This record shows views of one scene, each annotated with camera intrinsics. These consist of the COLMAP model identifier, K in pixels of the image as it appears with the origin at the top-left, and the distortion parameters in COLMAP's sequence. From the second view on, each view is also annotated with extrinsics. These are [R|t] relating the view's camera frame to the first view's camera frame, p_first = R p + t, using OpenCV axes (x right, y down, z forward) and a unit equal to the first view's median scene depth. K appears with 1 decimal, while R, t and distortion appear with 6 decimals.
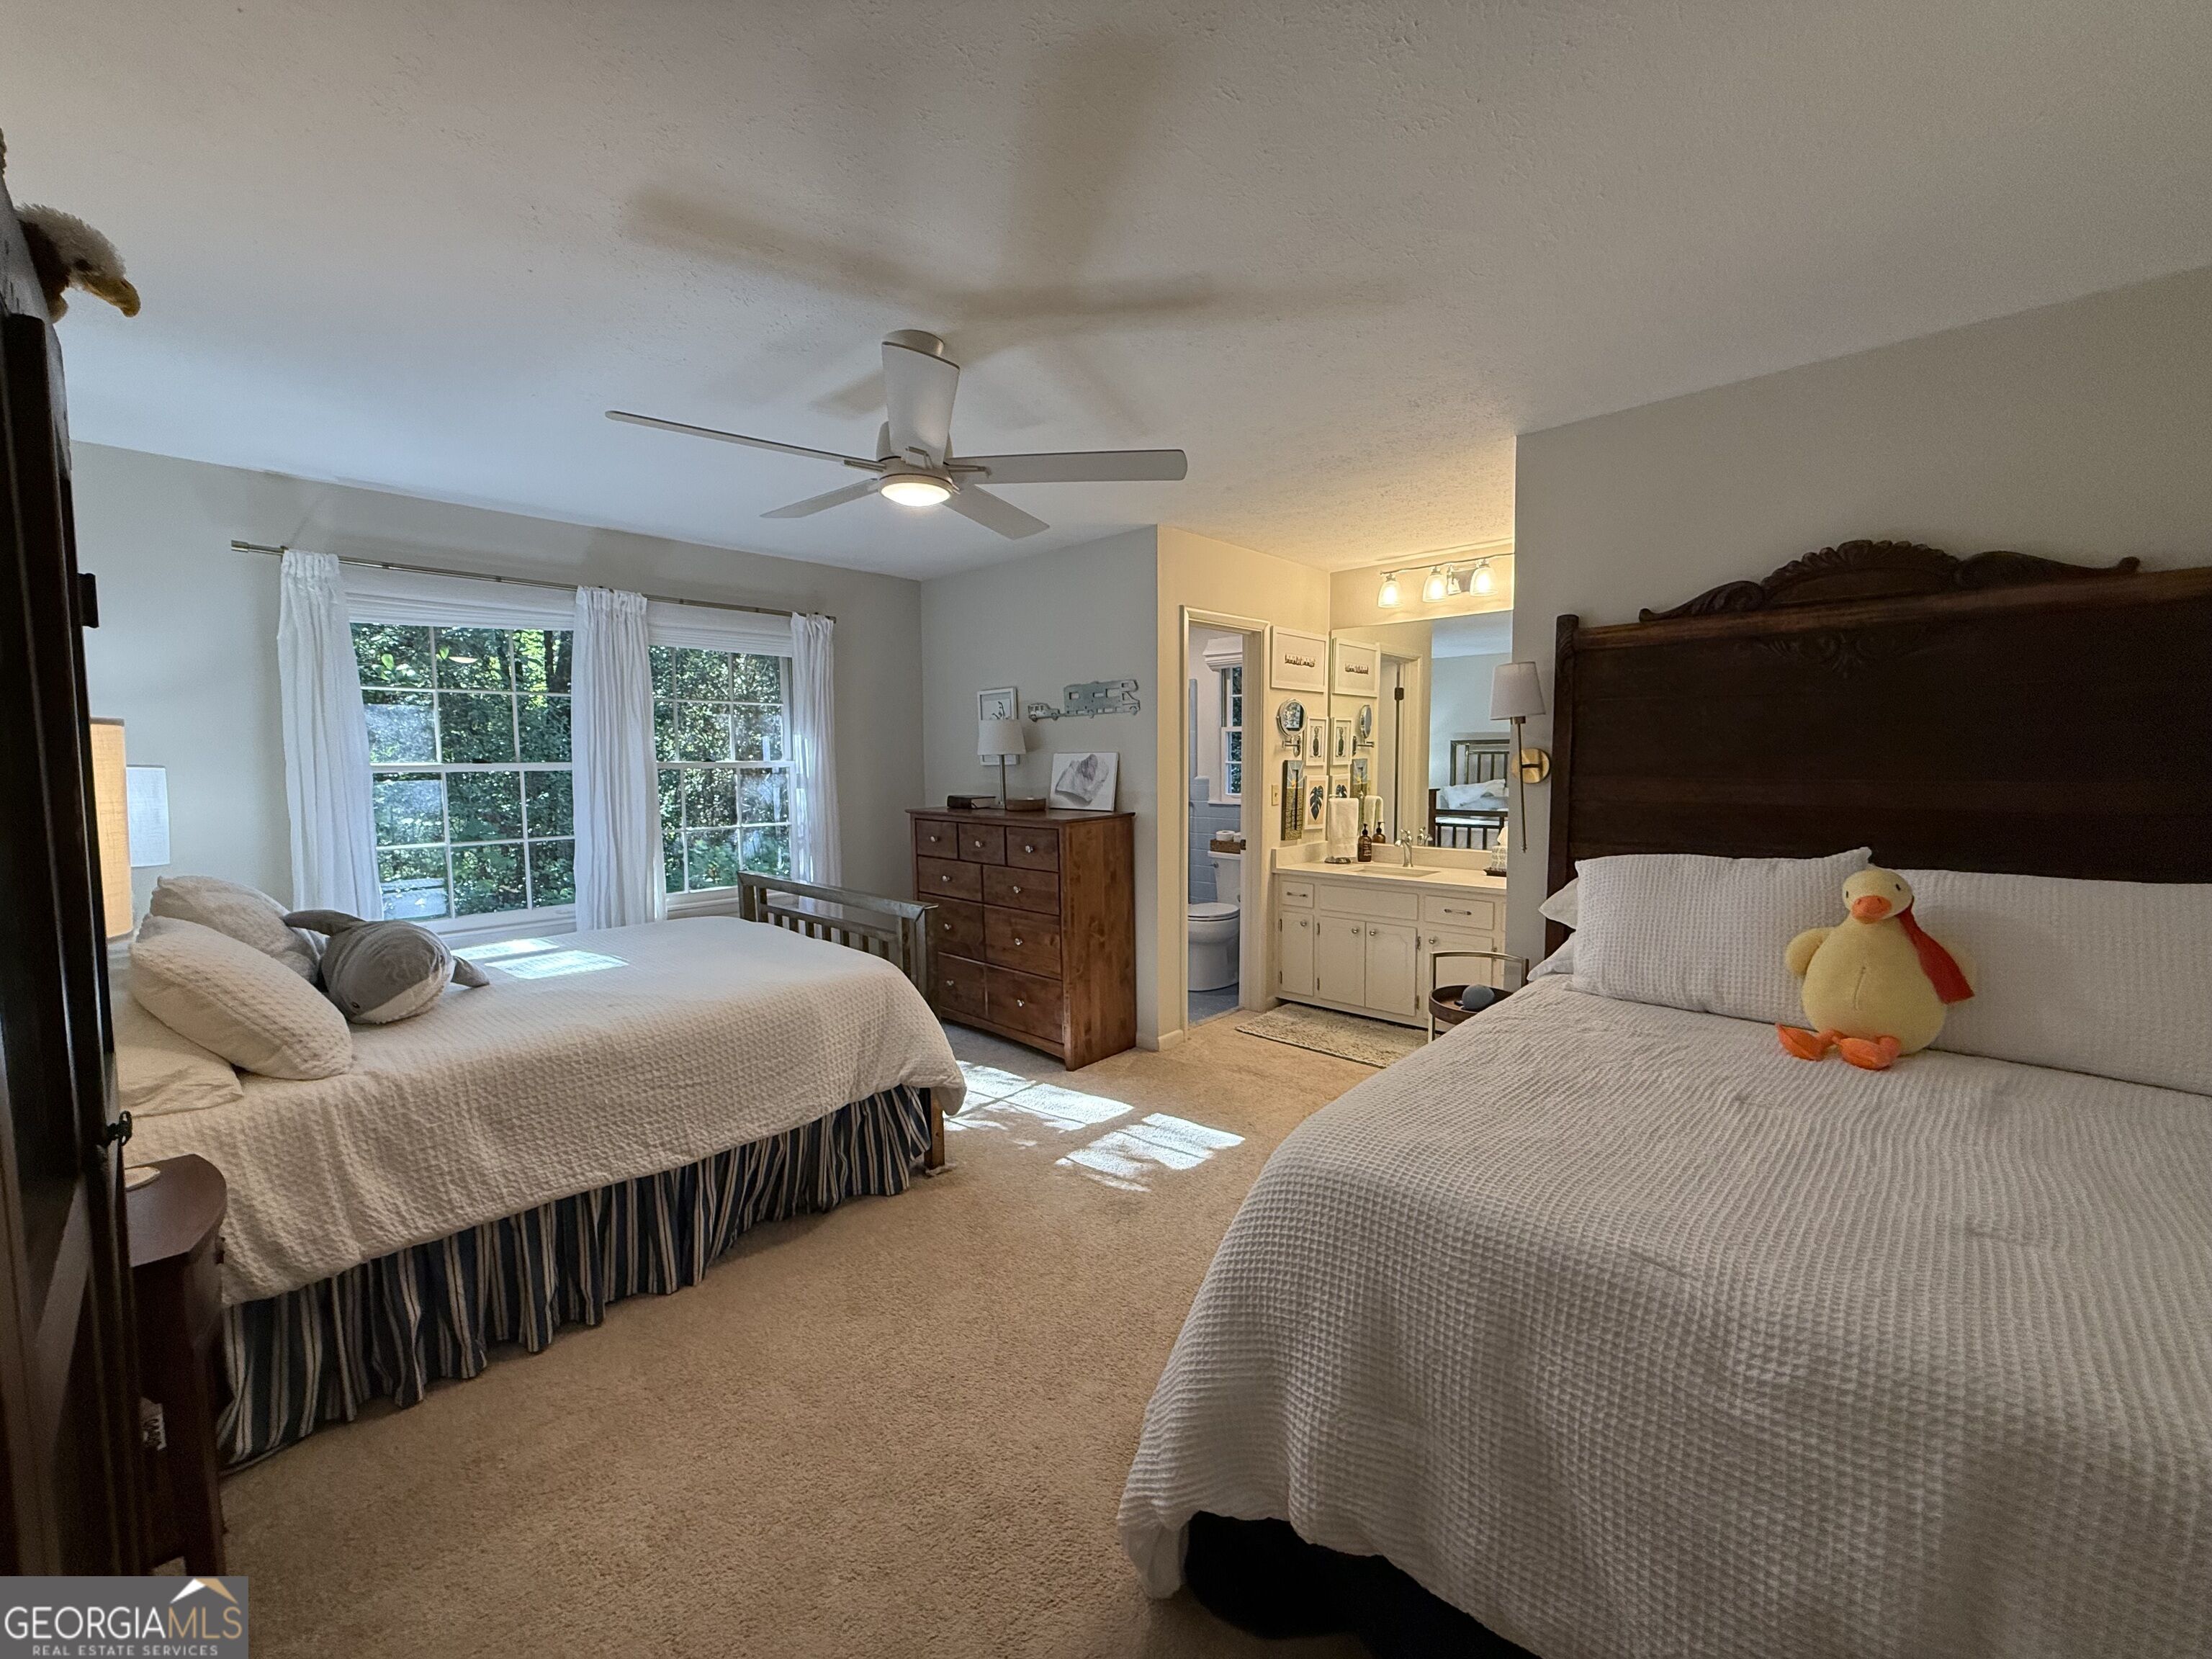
lens RADIAL K [[878.3, 0, 1099.1], [0, 878.3, 827.9], [0, 0, 1]] dist [0.000698, -0.000112]
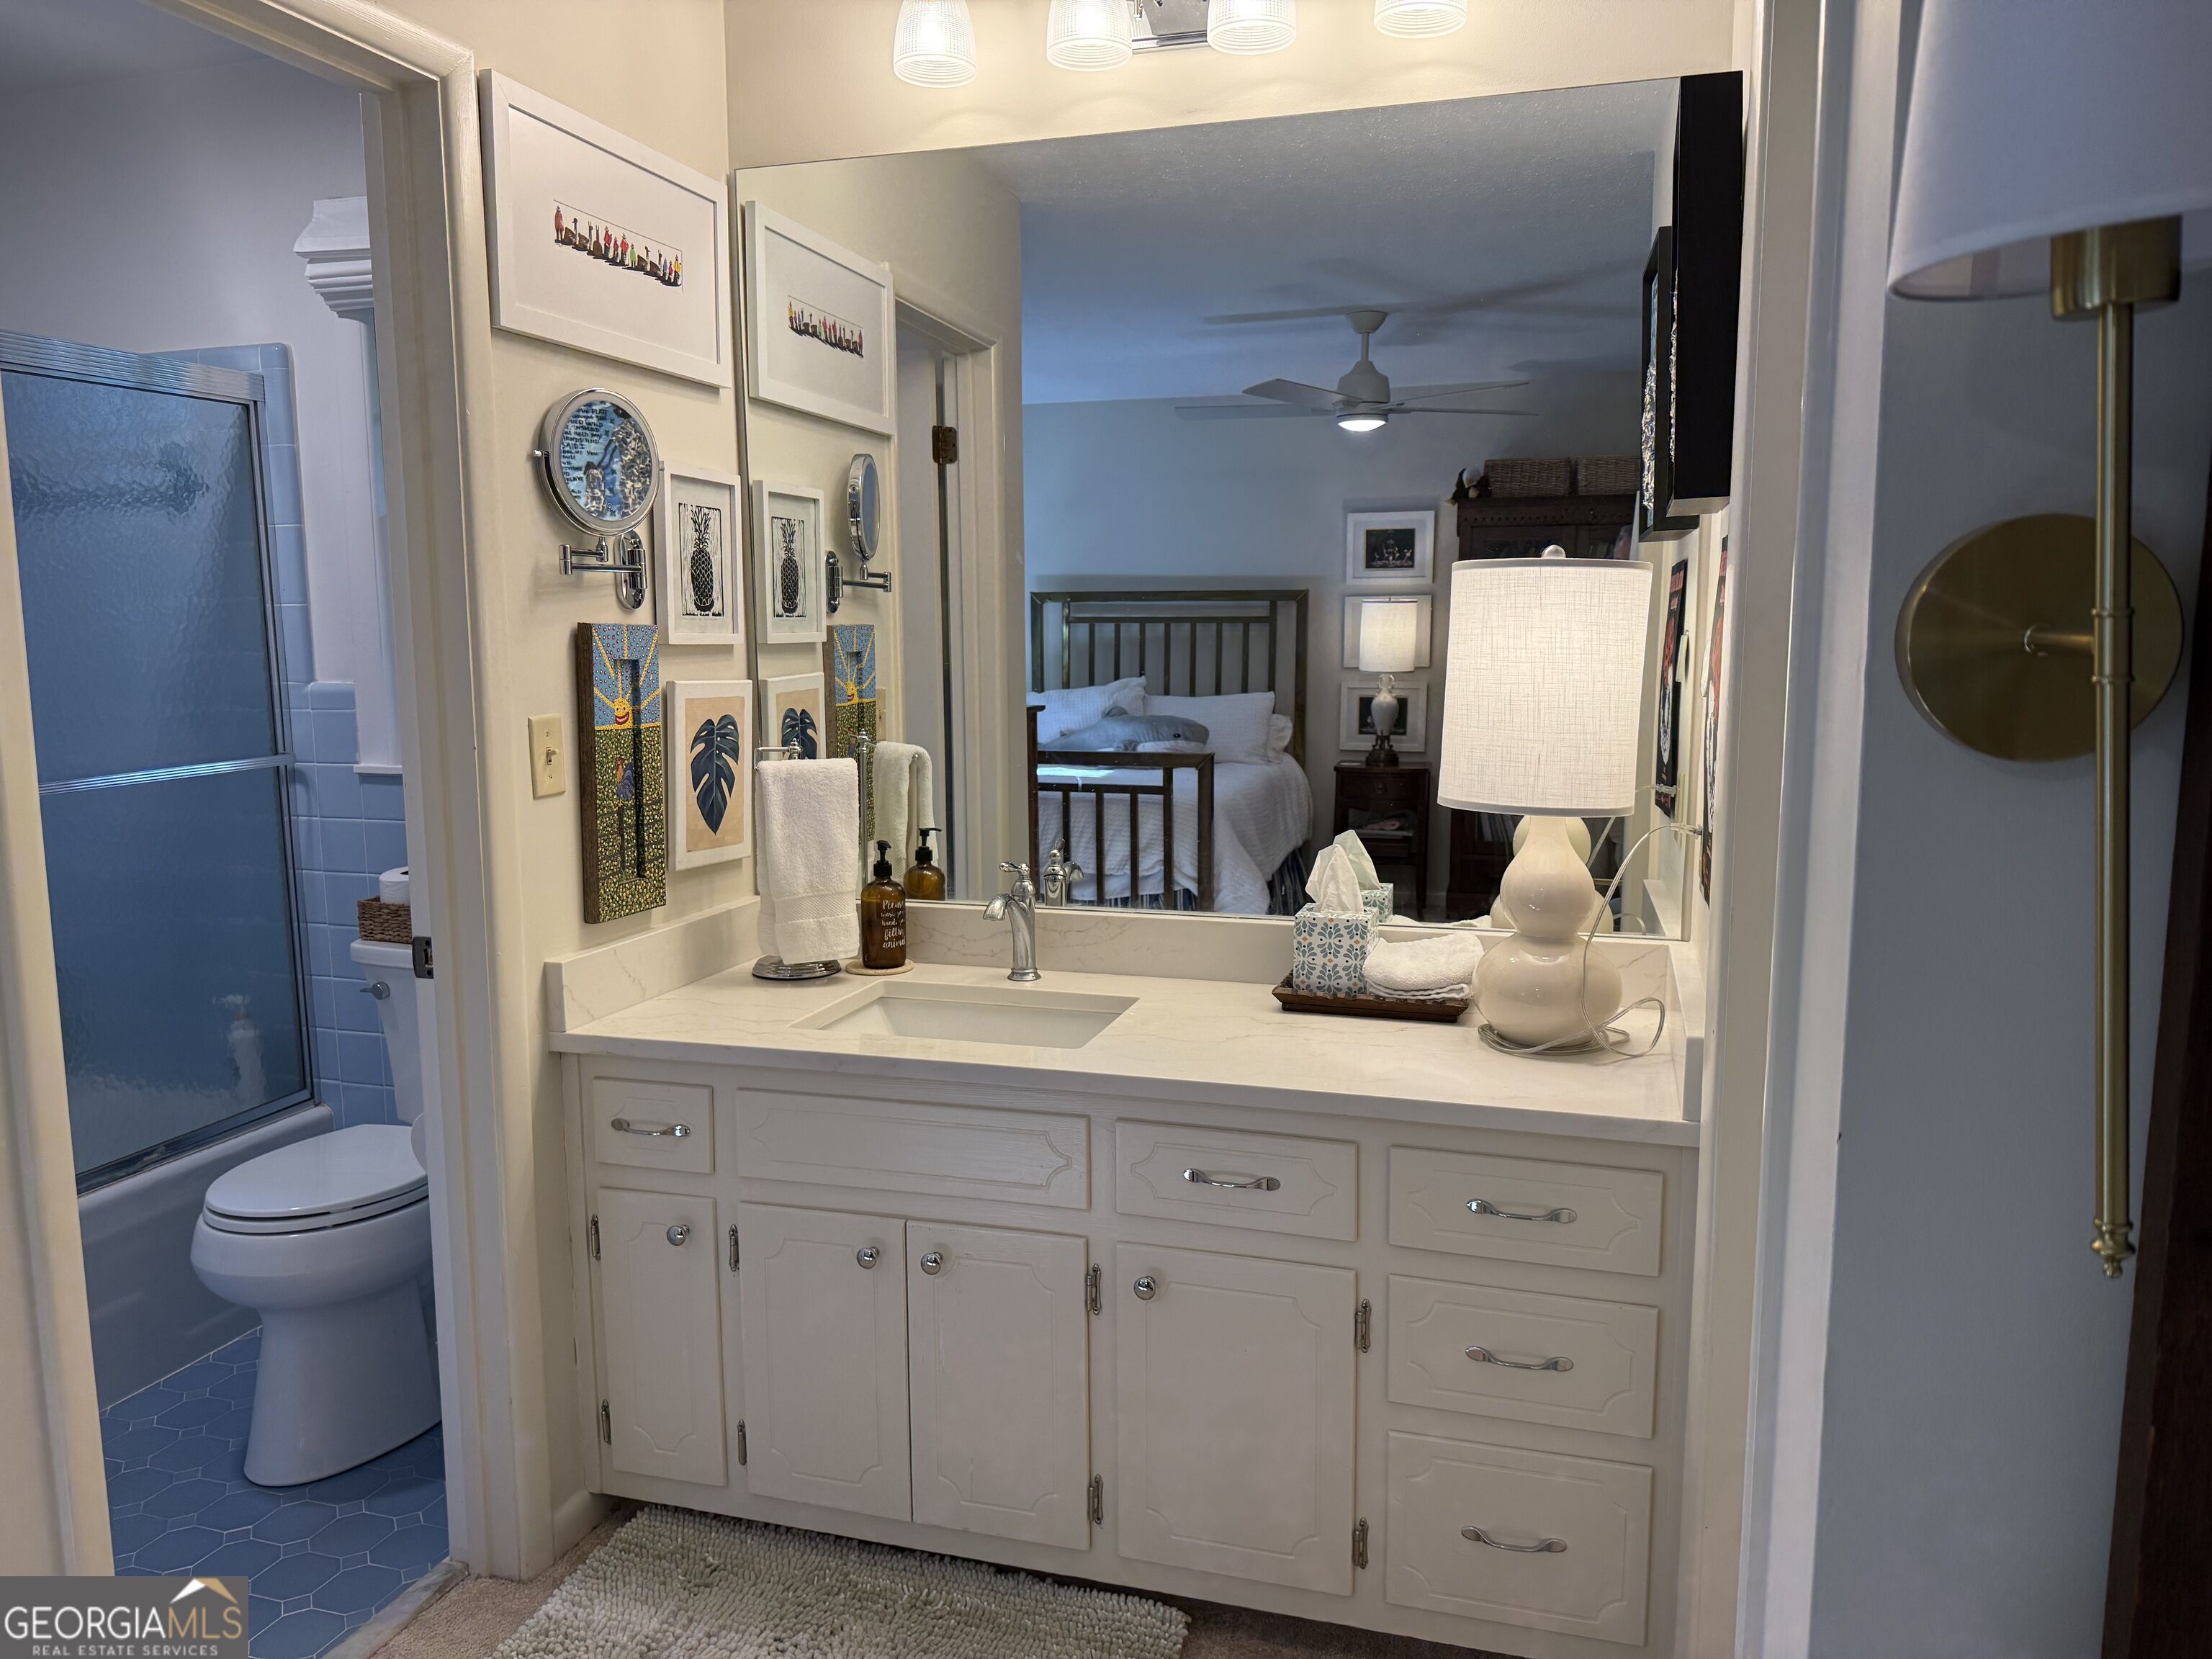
lens RADIAL K [[1542.2, 0, 1106.0], [0, 1542.2, 829.5], [0, 0, 1]] dist [0.168324, -0.333699]
pose [[0.894553, -0.053649, 0.443731, 0.134421], [0.033505, 0.998026, 0.053120, -0.033518], [-0.445705, -0.032651, 0.894584, 0.483164]]
